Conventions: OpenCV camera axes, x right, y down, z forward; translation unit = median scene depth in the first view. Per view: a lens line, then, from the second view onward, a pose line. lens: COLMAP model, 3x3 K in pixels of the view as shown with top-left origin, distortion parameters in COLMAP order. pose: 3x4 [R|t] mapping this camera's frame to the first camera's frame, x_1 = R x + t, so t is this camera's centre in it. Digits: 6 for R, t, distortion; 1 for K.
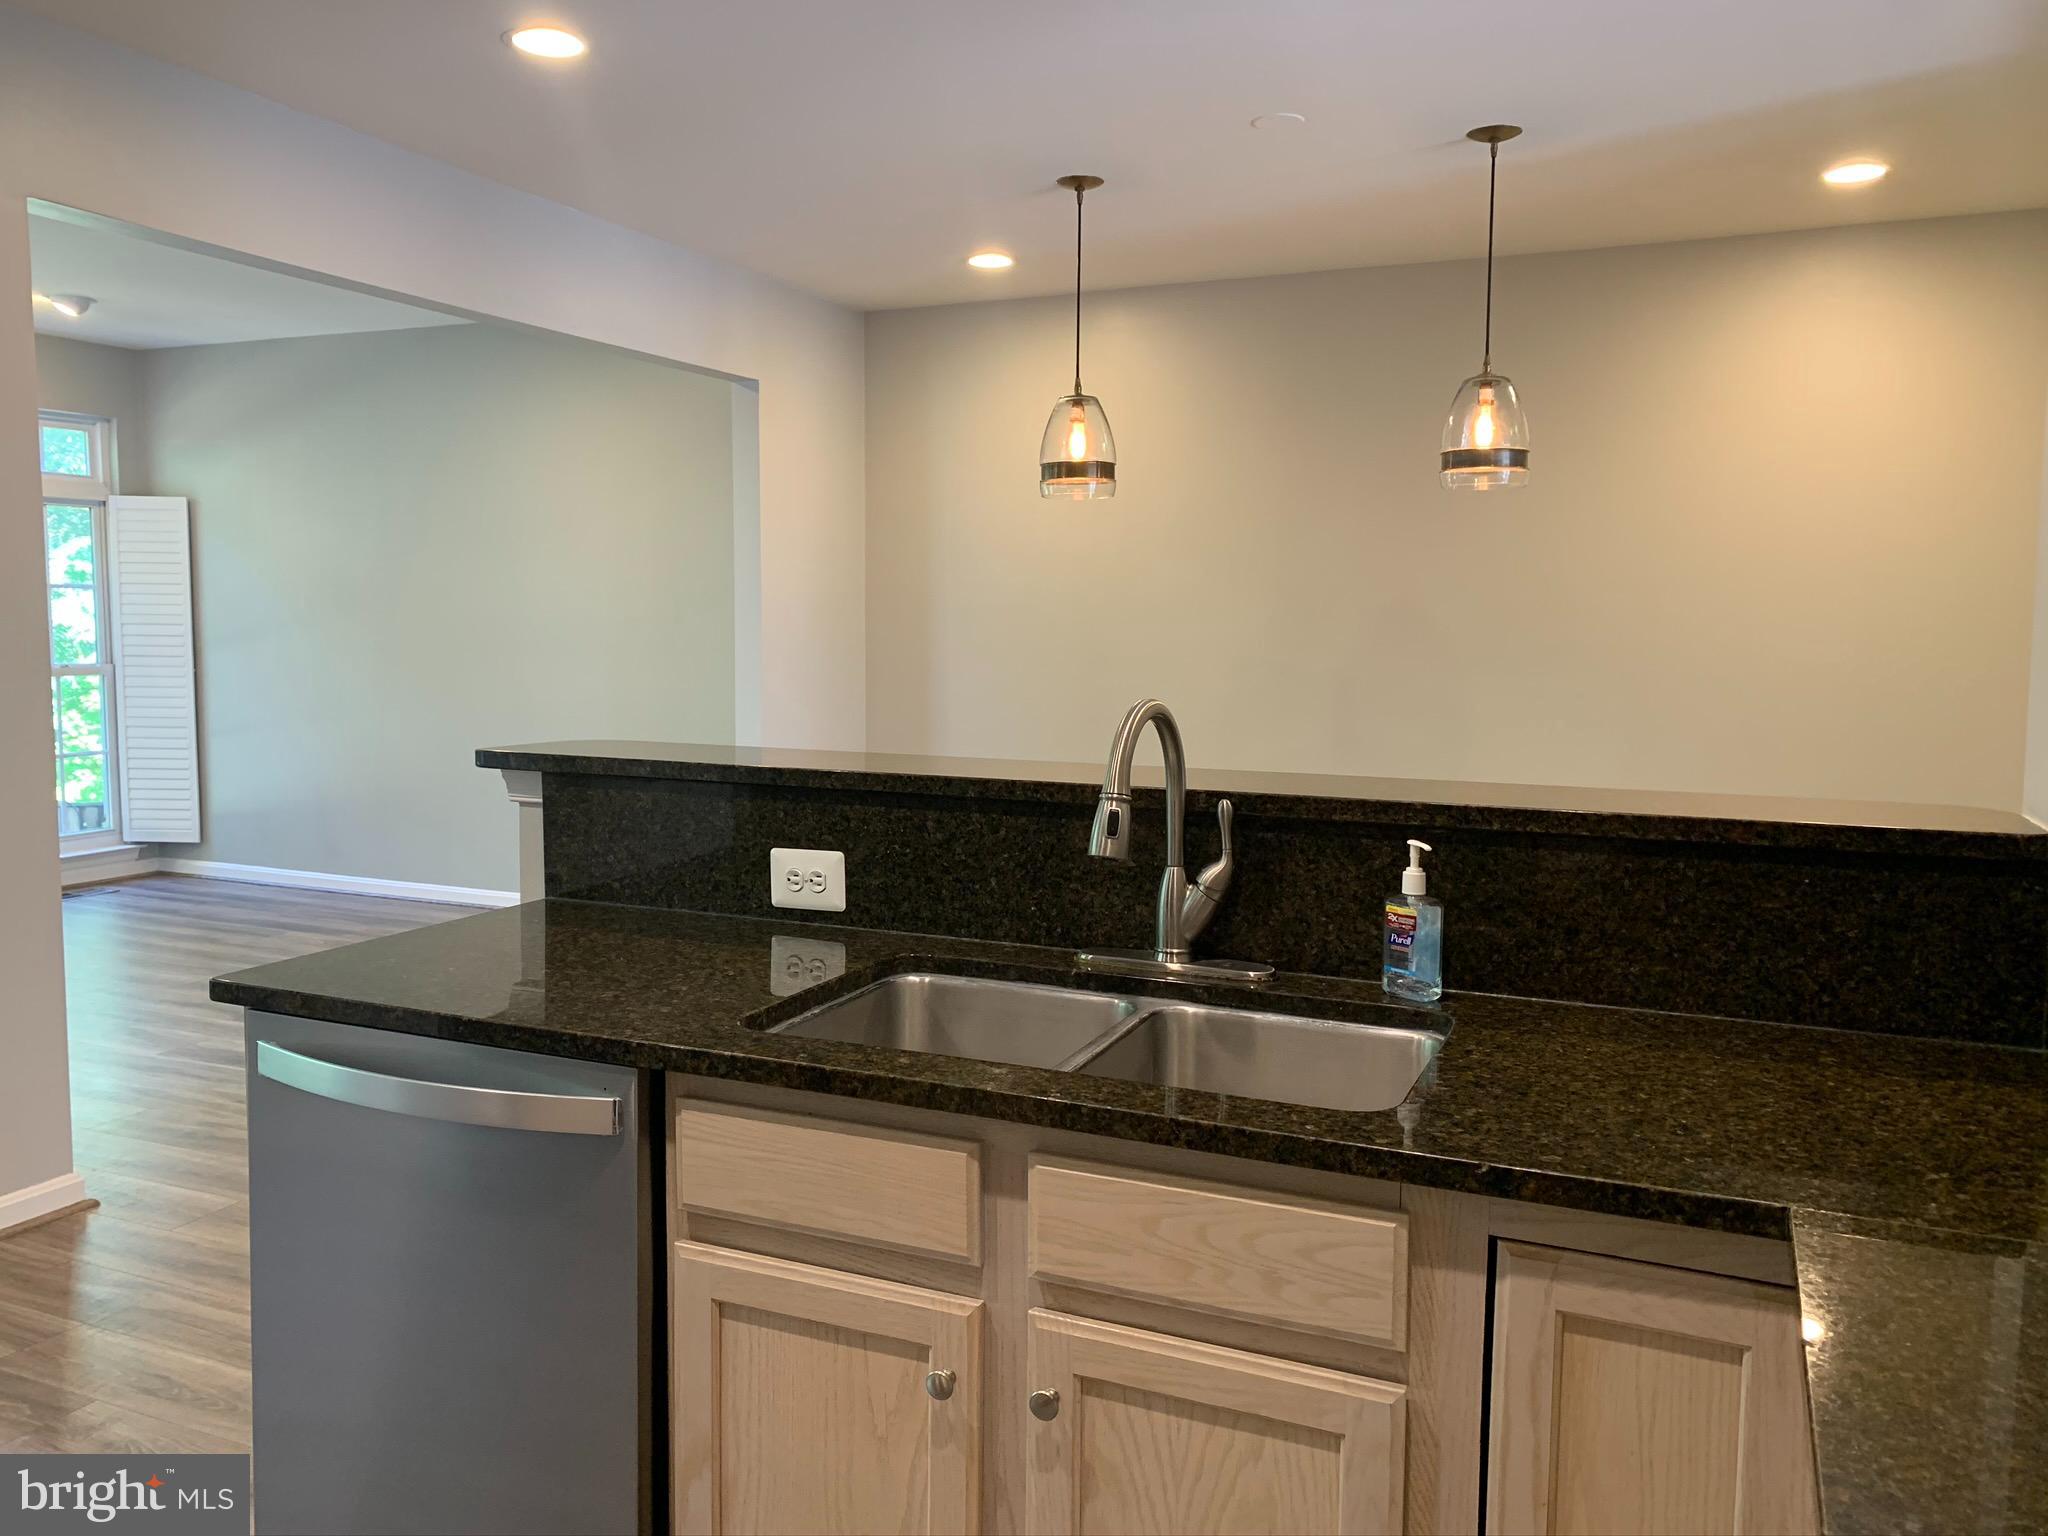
lens RADIAL K [[1546.8, 0, 1022.0], [0, 1546.8, 757.5], [0, 0, 1]] dist [0.011664, -0.007344]
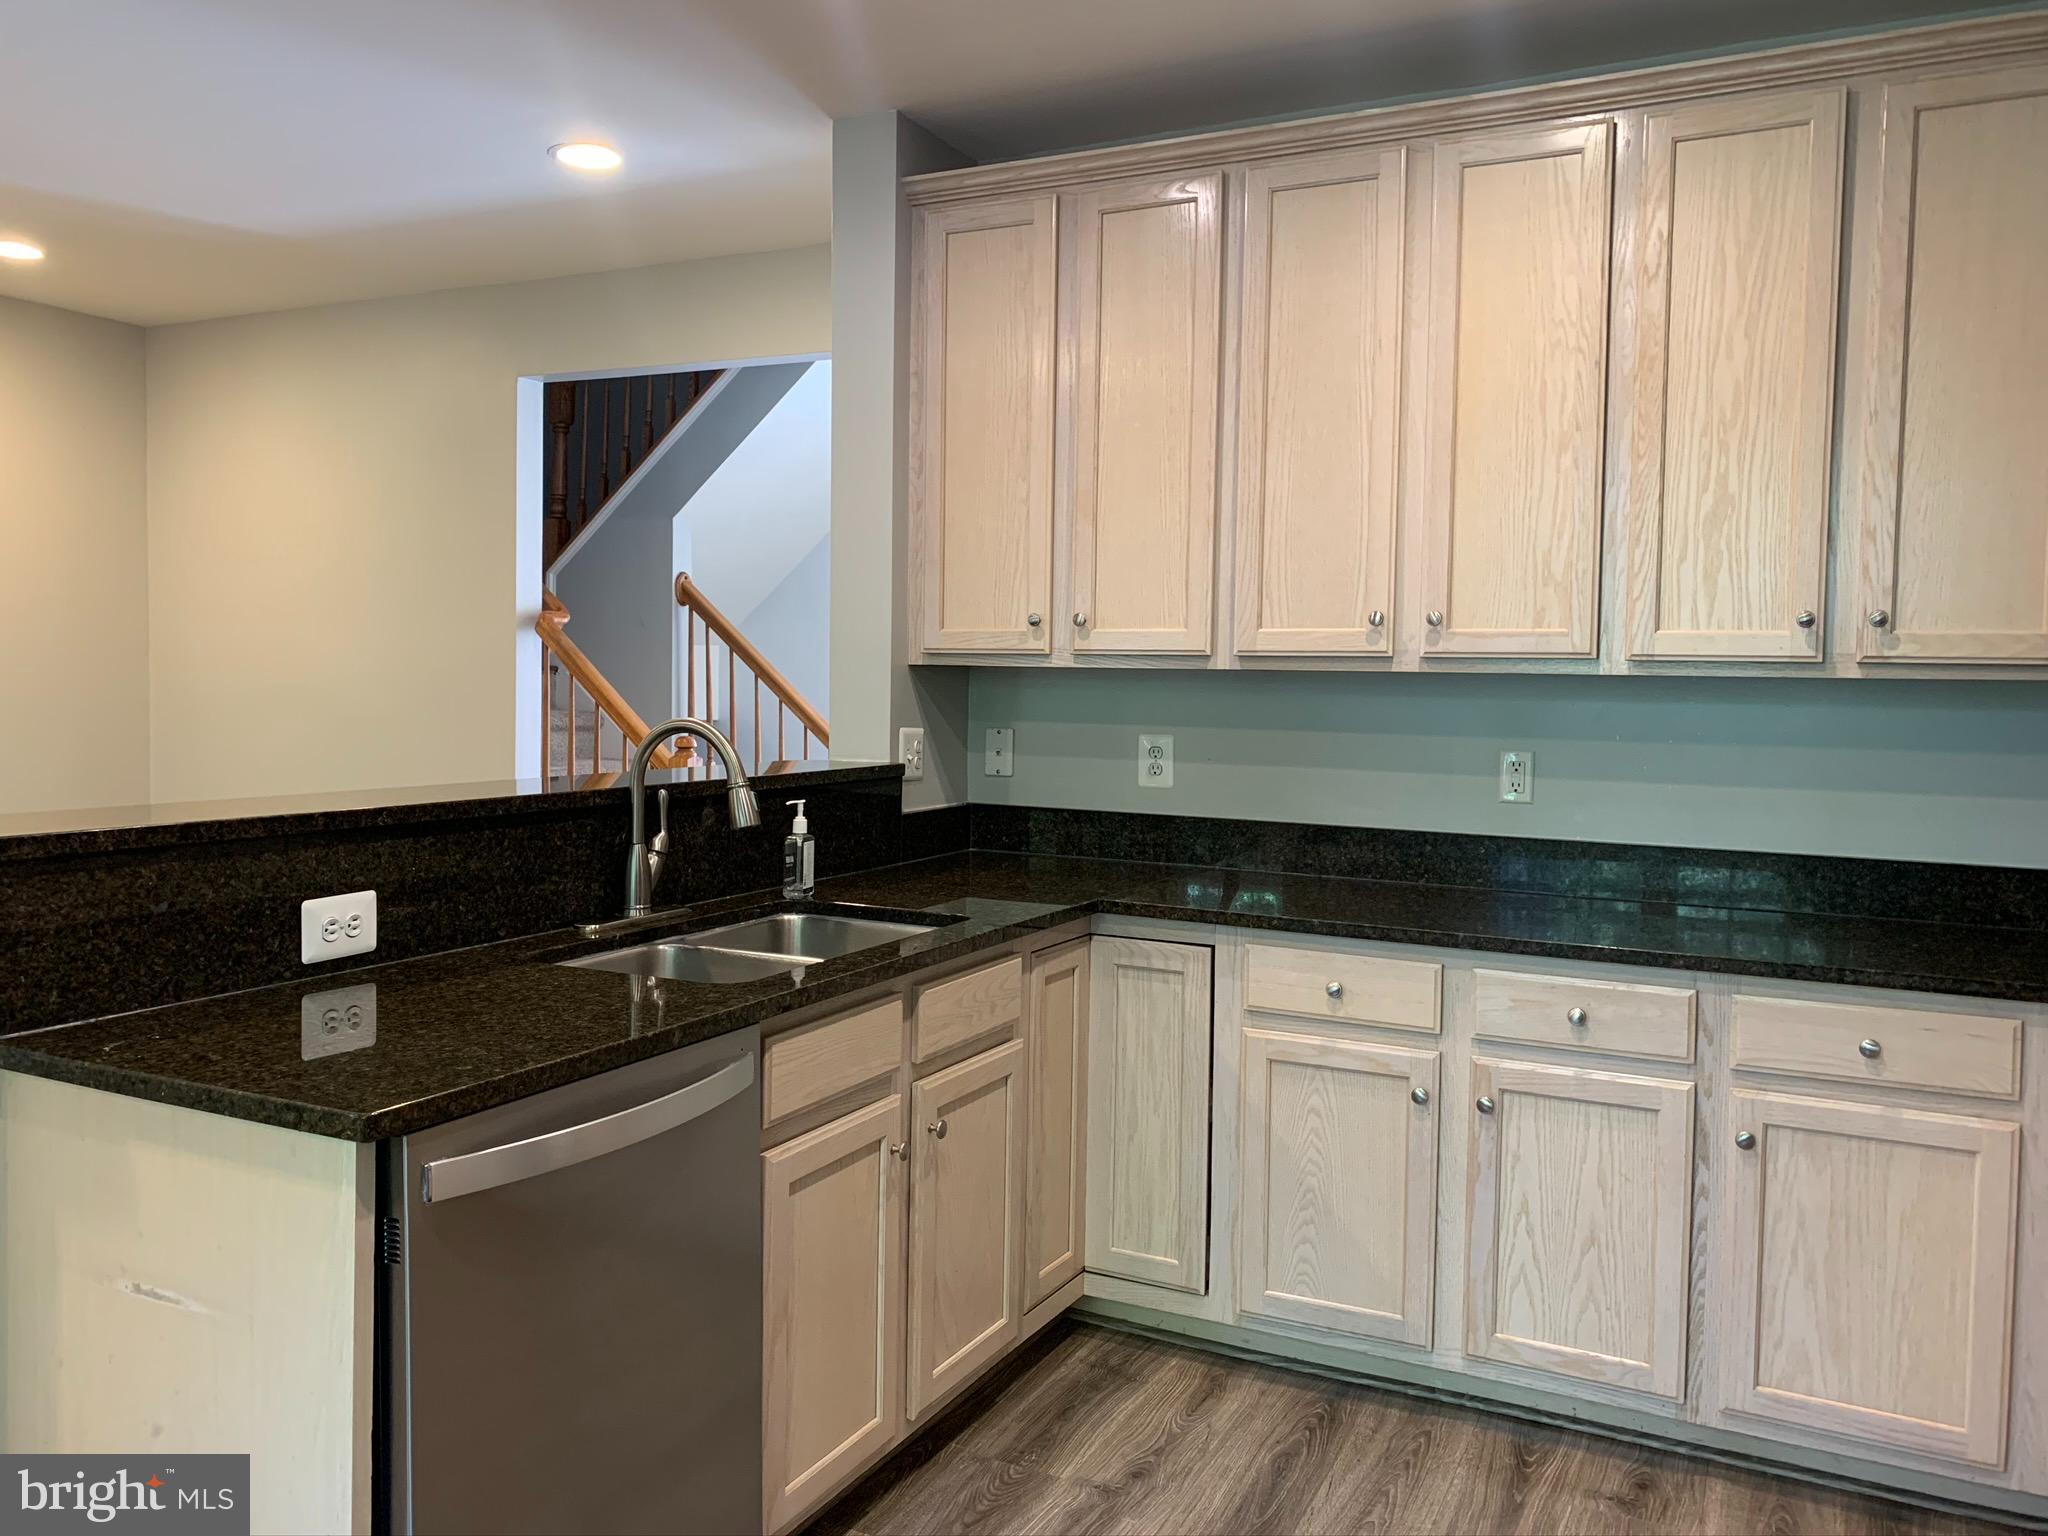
lens RADIAL K [[1546.8, 0, 1028.9], [0, 1546.8, 767.8], [0, 0, 1]] dist [0.011664, -0.007344]
pose [[0.045097, -0.063545, 0.996959, -1.068074], [0.078294, 0.995130, 0.059887, -0.042732], [-0.995910, 0.075355, 0.049853, 0.519626]]
